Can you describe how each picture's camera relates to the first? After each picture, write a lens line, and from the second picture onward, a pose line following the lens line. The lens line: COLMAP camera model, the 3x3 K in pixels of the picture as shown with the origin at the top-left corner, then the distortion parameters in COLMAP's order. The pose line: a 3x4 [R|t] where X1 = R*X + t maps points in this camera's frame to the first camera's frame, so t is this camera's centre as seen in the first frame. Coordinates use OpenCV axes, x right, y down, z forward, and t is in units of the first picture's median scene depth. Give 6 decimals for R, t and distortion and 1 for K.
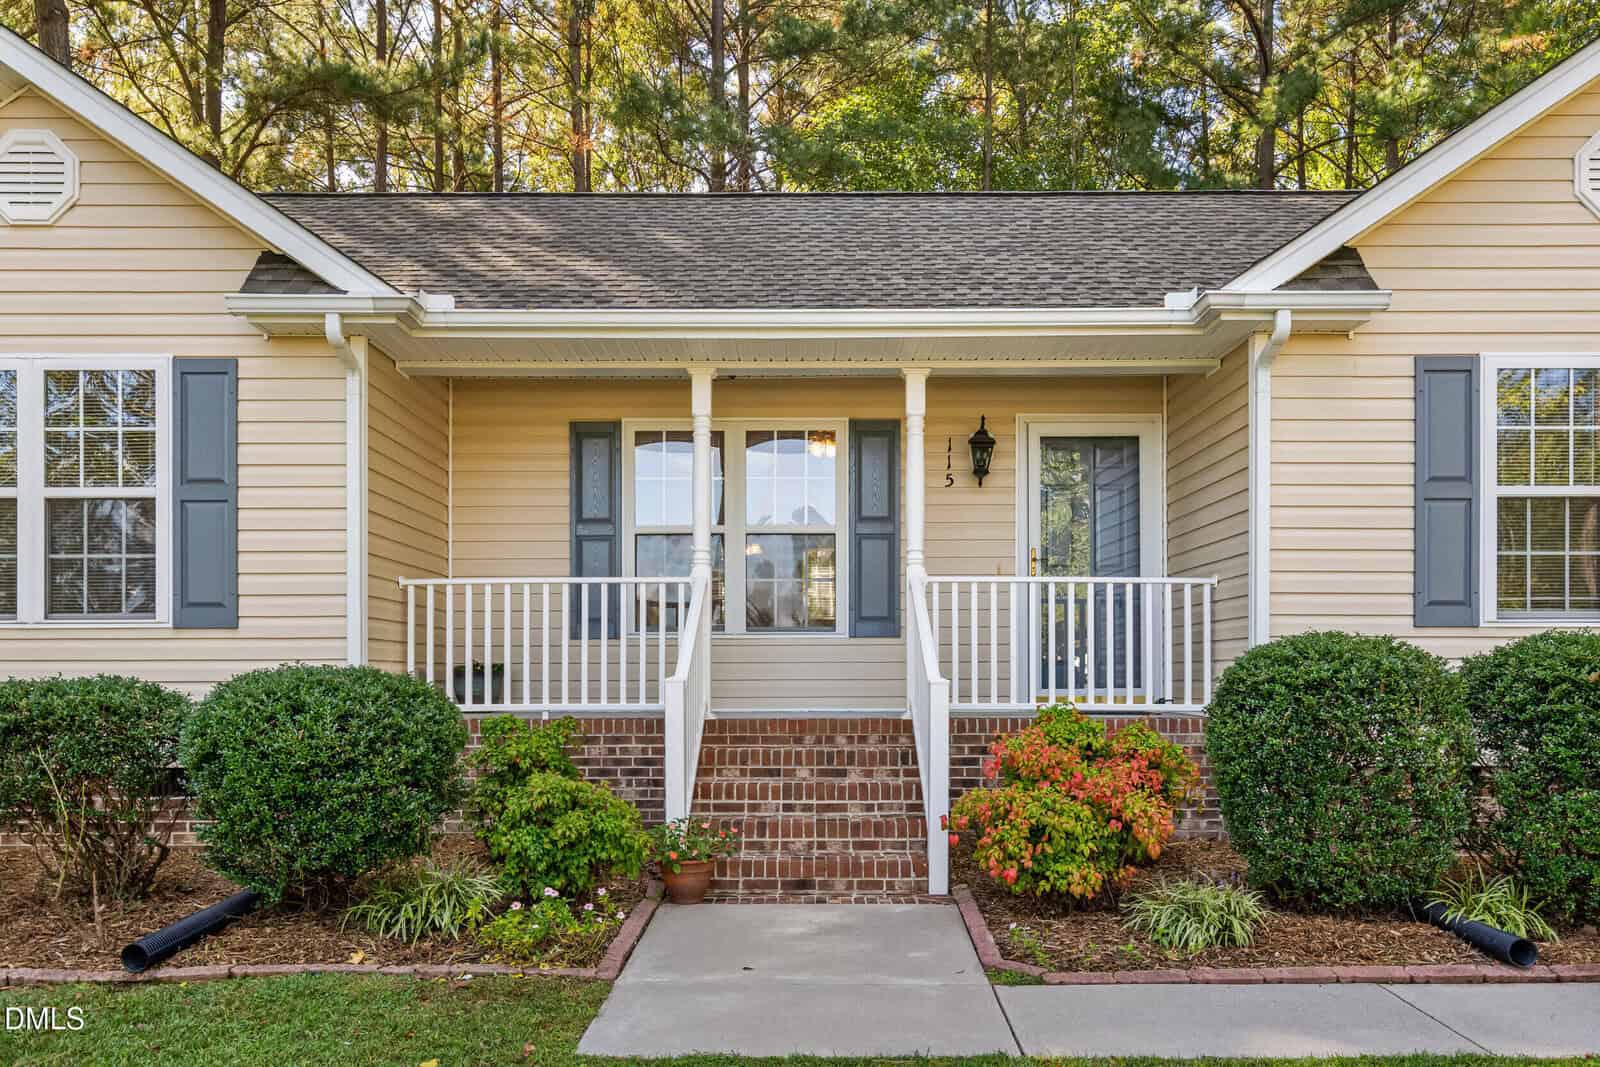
lens RADIAL K [[1164.2, 0, 803.0], [0, 1164.2, 694.3], [0, 0, 1]] dist [-0.004572, 0.000081]
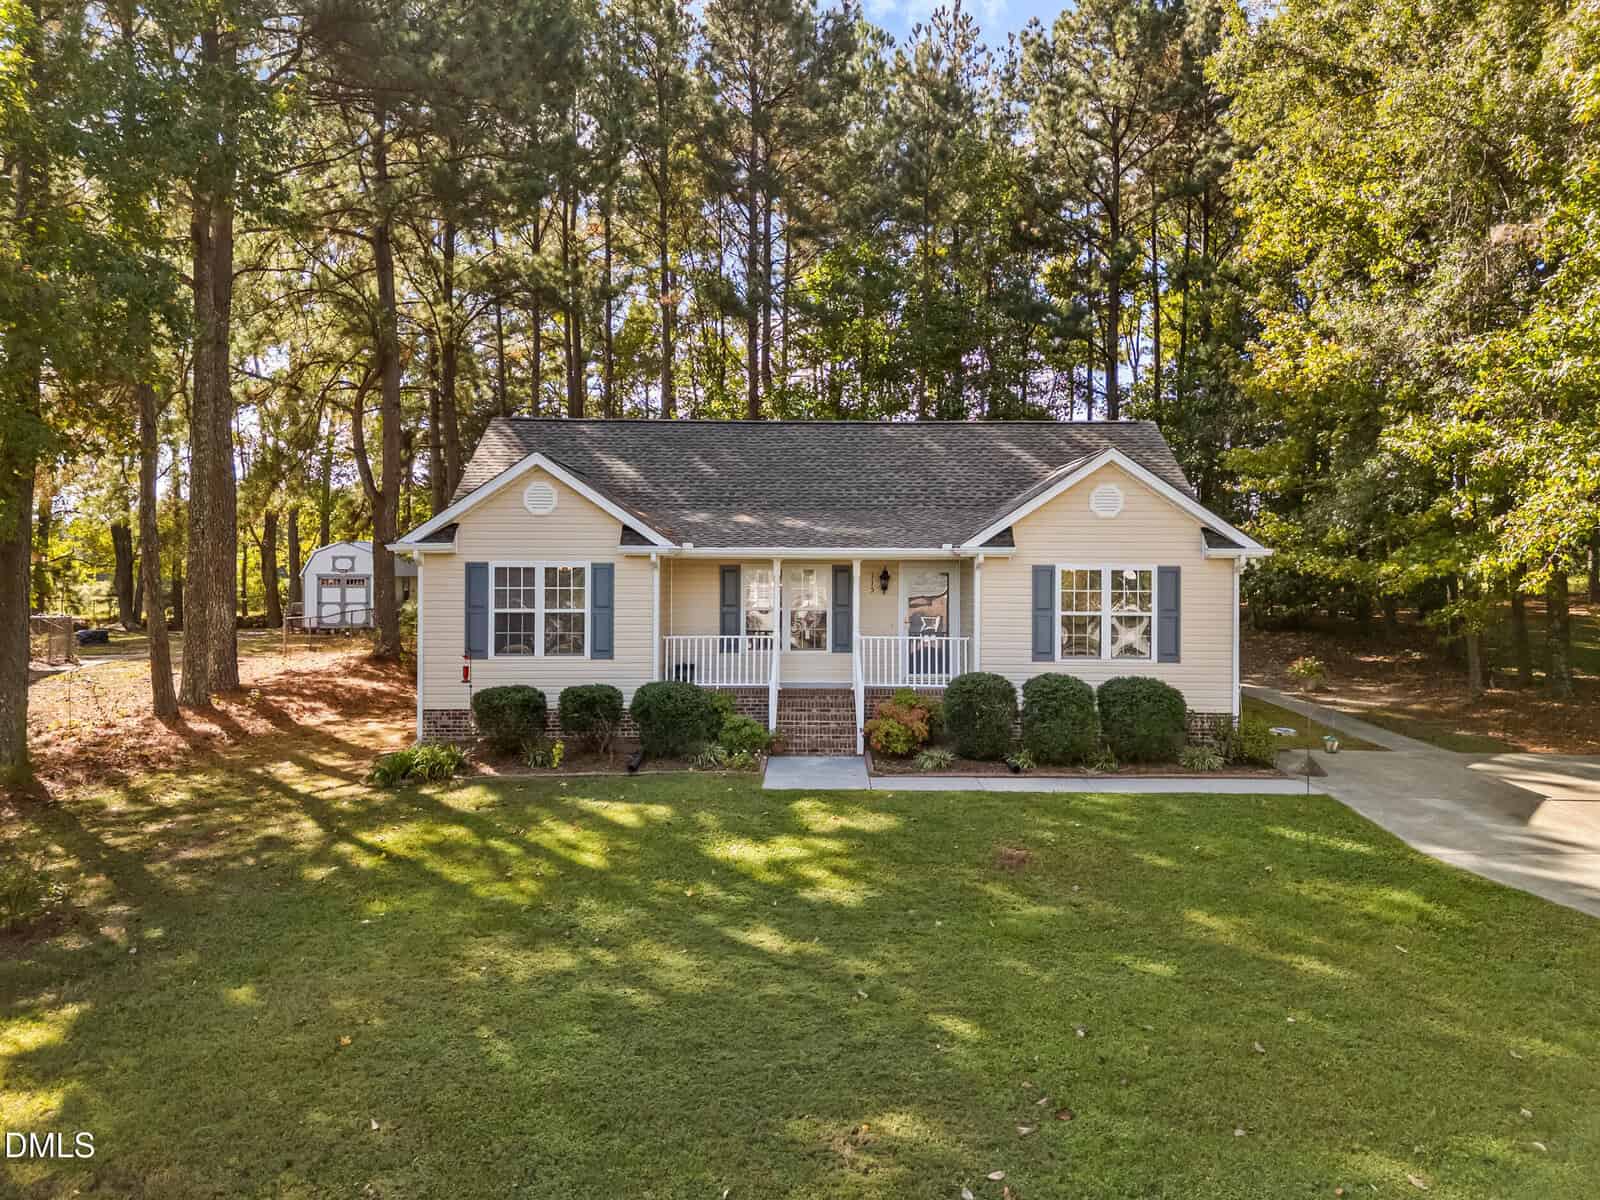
lens RADIAL K [[1058.6, 0, 800.0], [0, 1058.6, 600.0], [0, 0, 1]] dist [0.054519, -0.000117]
pose [[0.999977, 0.005686, 0.003566, -0.046012], [-0.005709, 0.999963, 0.006422, -0.219645], [-0.003530, -0.006442, 0.999973, -1.571036]]
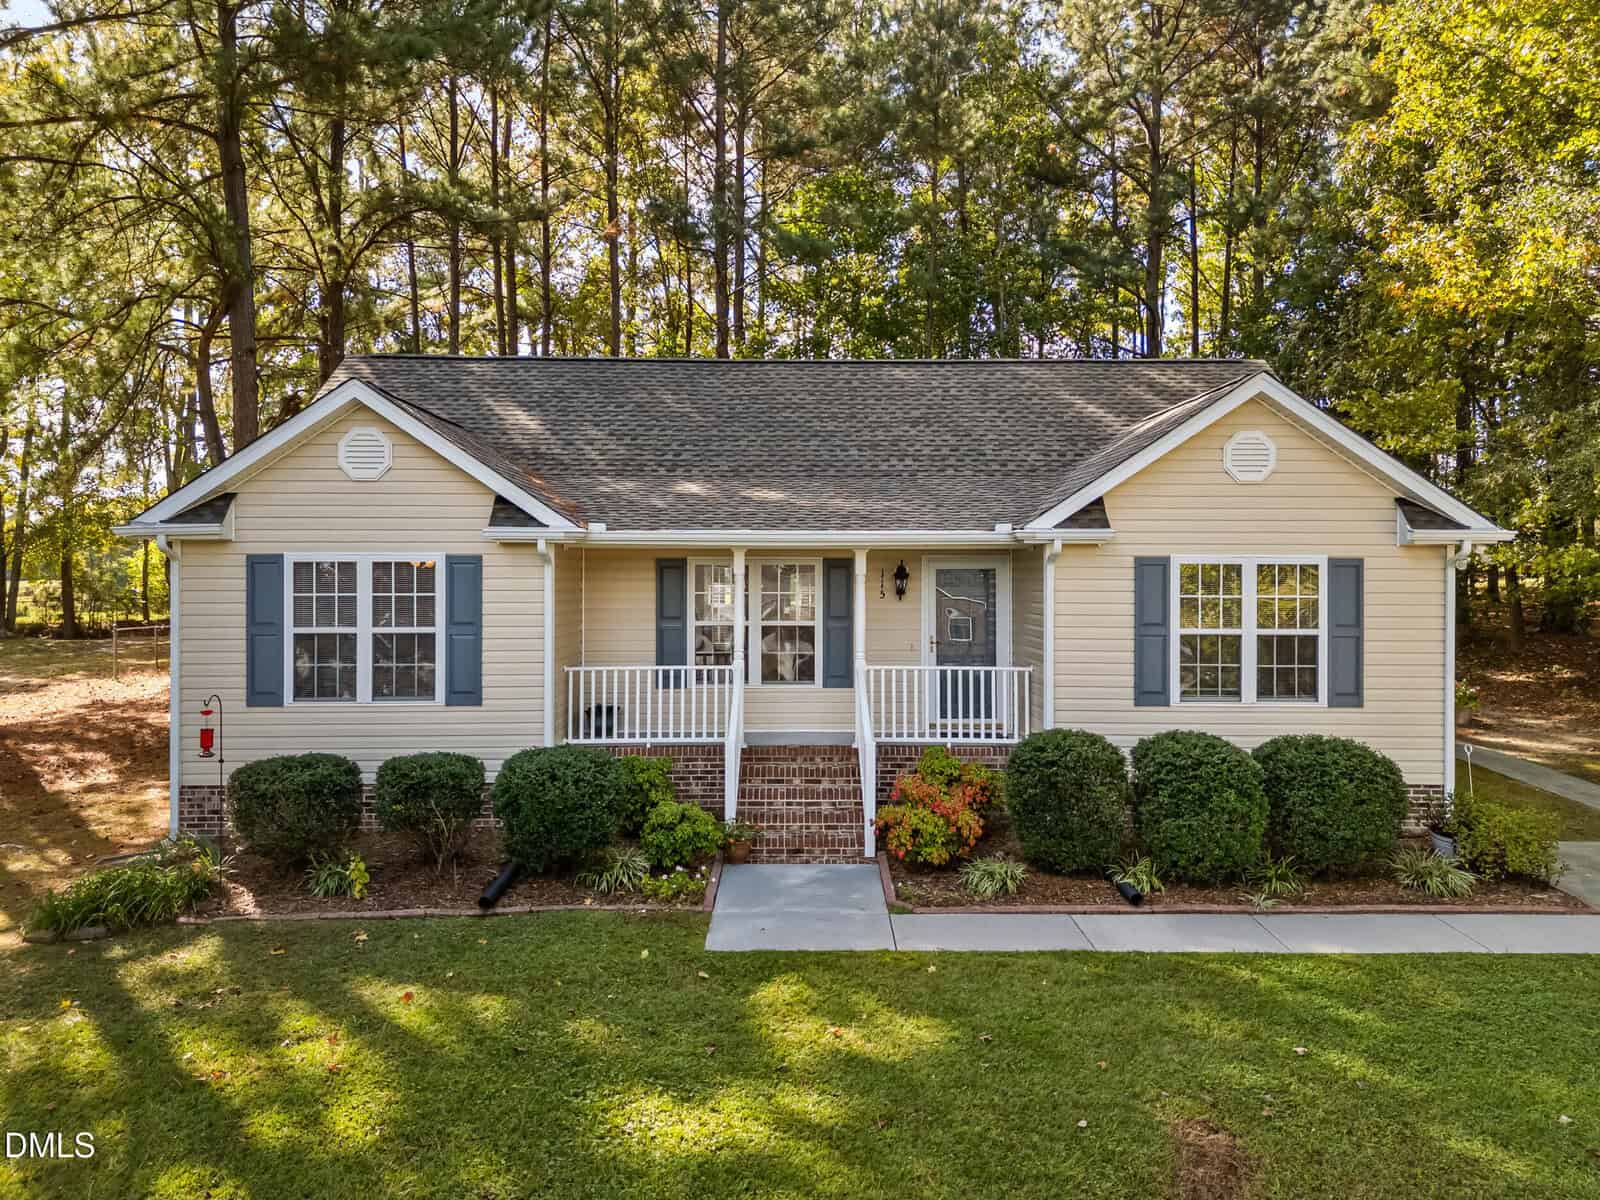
lens RADIAL K [[1058.6, 0, 800.0], [0, 1058.6, 600.0], [0, 0, 1]] dist [0.054519, -0.000117]
pose [[0.999818, 0.002591, 0.018894, -0.027474], [-0.002786, 0.999943, 0.010284, -0.238718], [-0.018867, -0.010335, 0.999769, -0.651729]]
